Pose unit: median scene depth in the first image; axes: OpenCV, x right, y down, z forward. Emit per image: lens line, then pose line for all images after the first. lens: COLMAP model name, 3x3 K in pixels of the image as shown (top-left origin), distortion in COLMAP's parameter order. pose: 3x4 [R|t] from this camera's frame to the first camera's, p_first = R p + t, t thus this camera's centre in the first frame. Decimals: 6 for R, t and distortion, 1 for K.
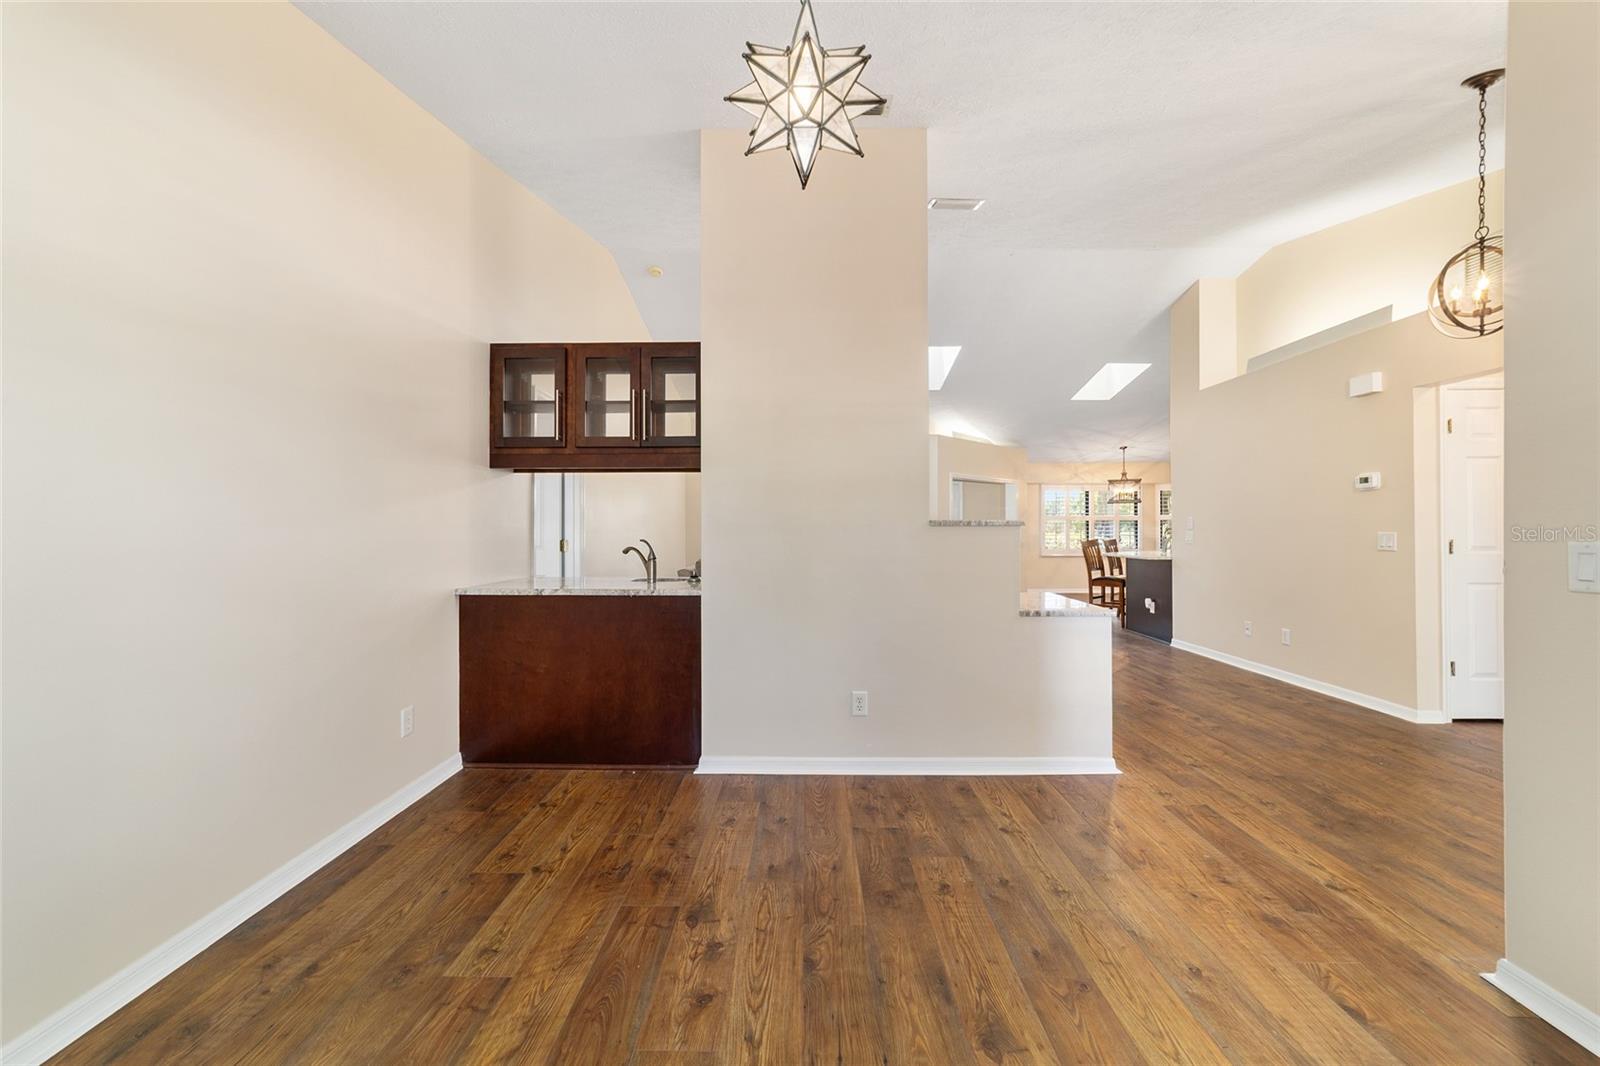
lens RADIAL K [[618.9, 0, 796.9], [0, 618.9, 526.3], [0, 0, 1]] dist [-0.013580, 0.007091]
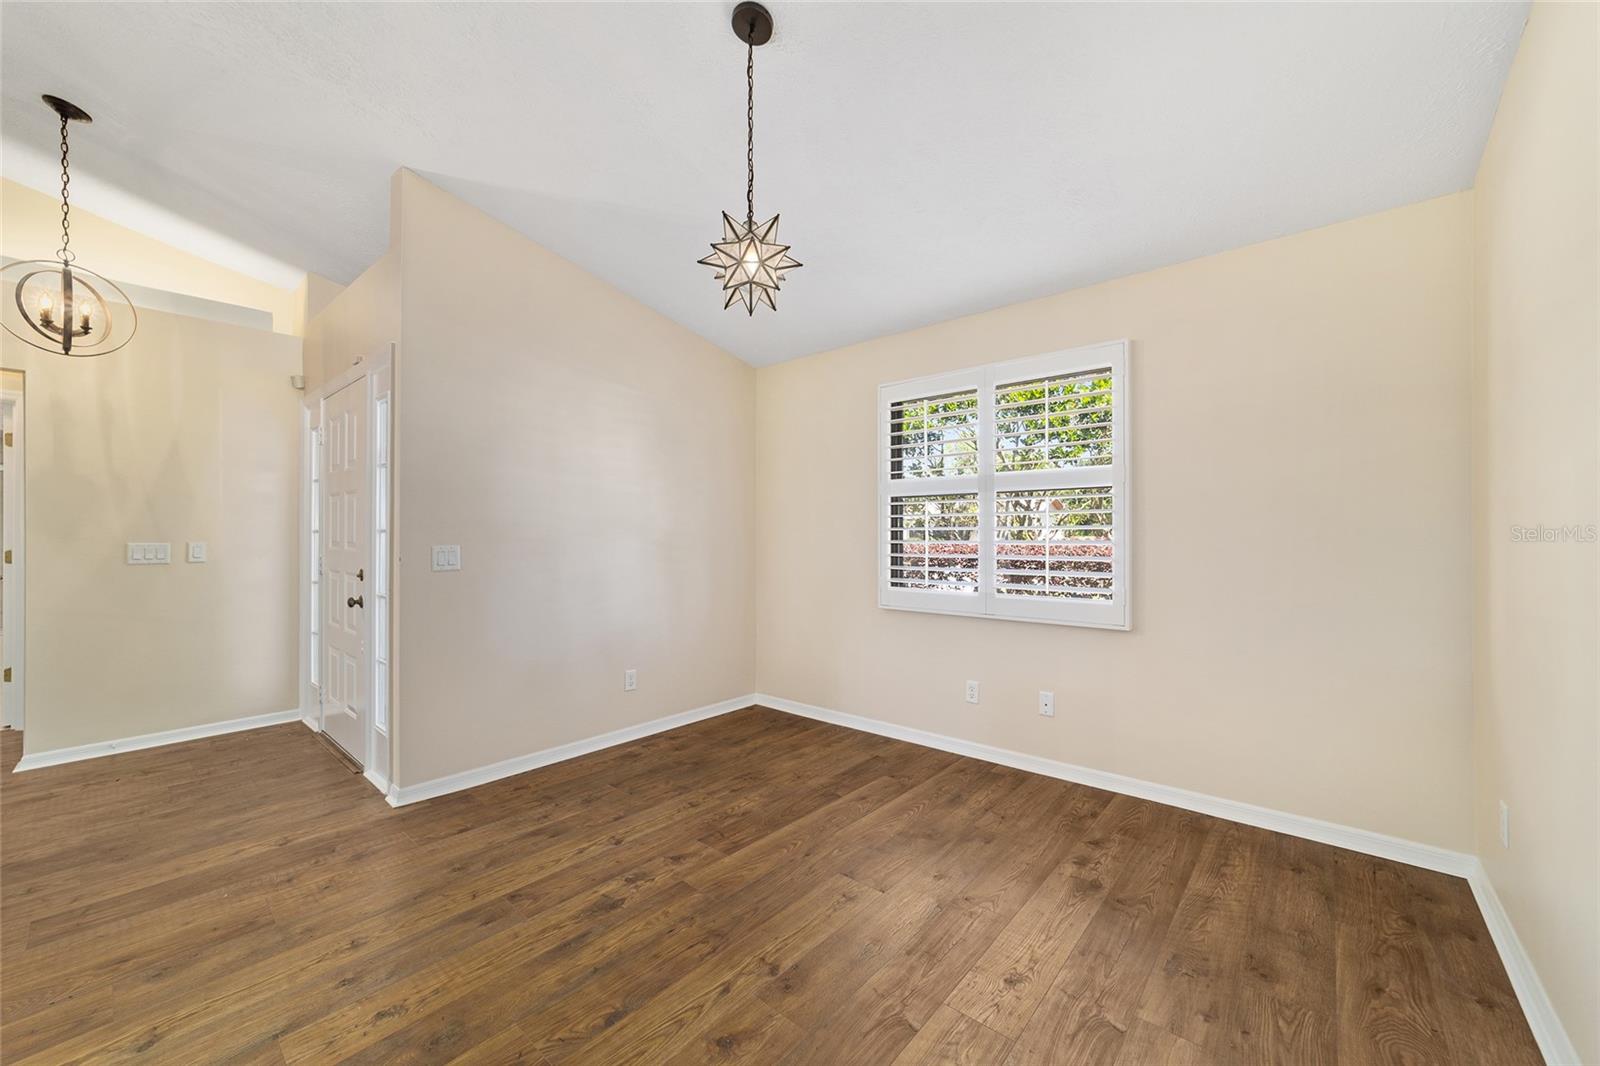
lens RADIAL K [[618.9, 0, 797.3], [0, 618.9, 539.5], [0, 0, 1]] dist [-0.013580, 0.007091]
pose [[-0.766426, -0.000379, 0.642333, -0.759204], [-0.001765, 0.999997, -0.001515, 0.000751], [-0.642330, -0.002295, -0.766425, 1.495651]]
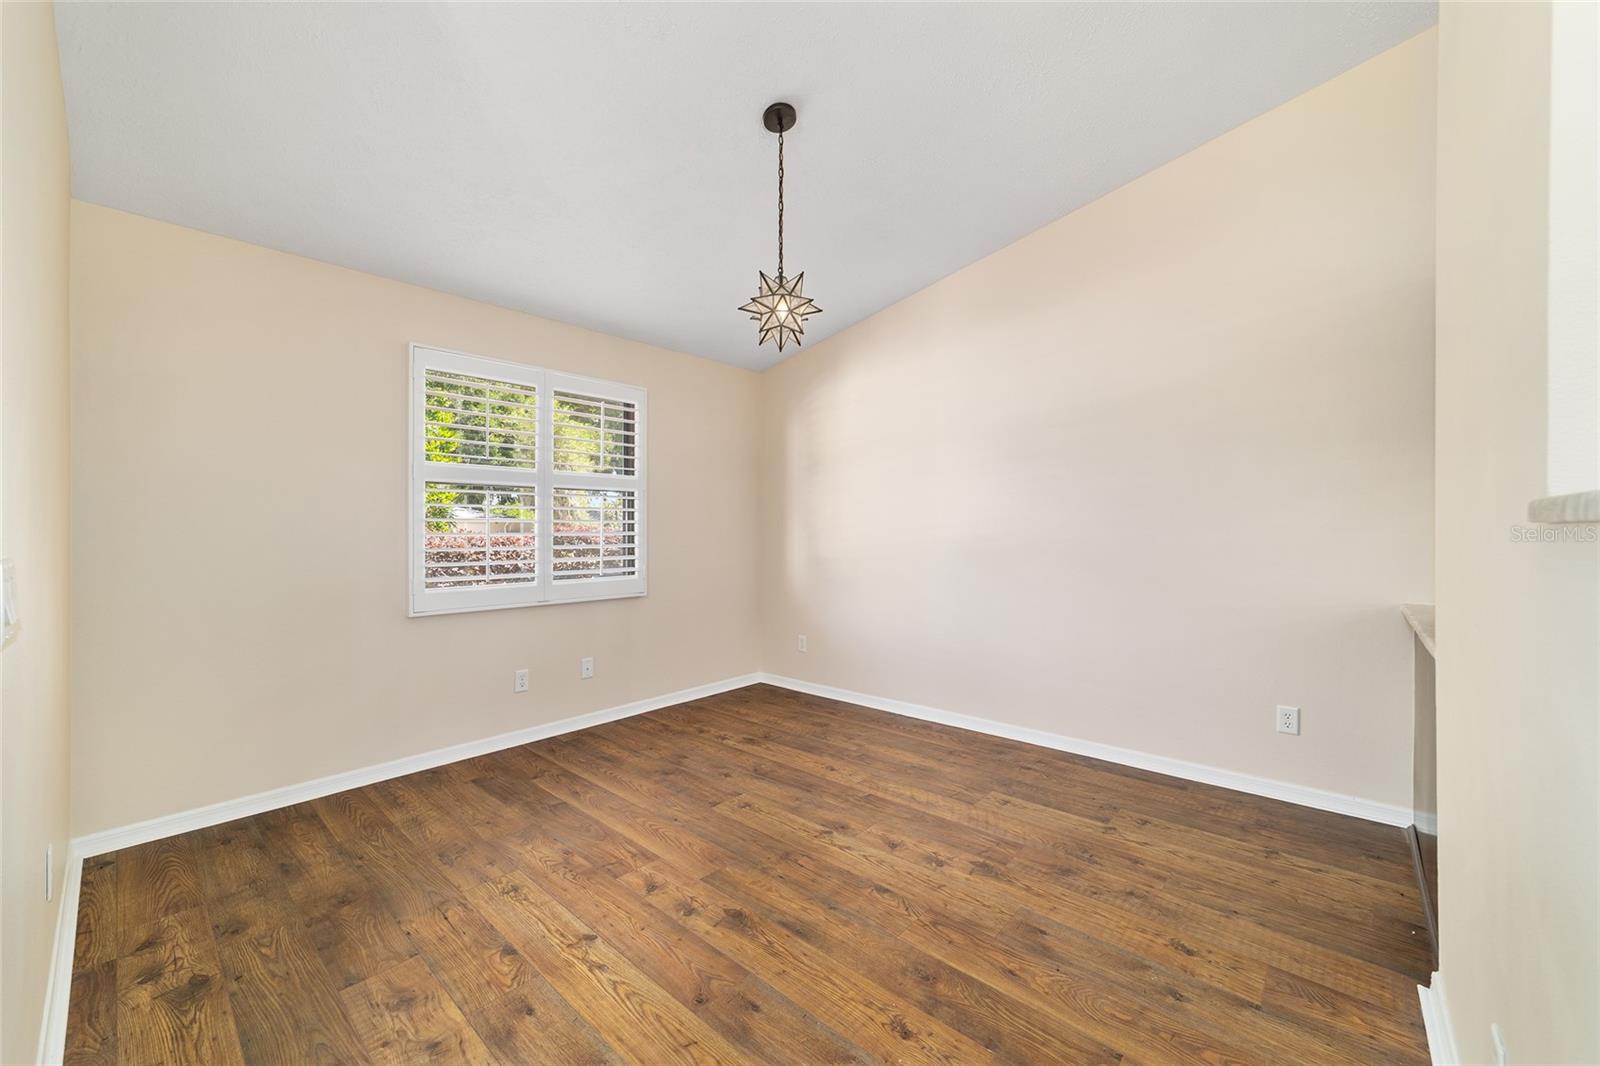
lens RADIAL K [[618.9, 0, 808.0], [0, 618.9, 528.2], [0, 0, 1]] dist [-0.013580, 0.007091]
pose [[-0.645918, 0.001113, -0.763406, 1.026890], [0.005955, 0.999976, -0.003580, -0.002560], [0.763384, -0.006858, -0.645909, 1.648073]]
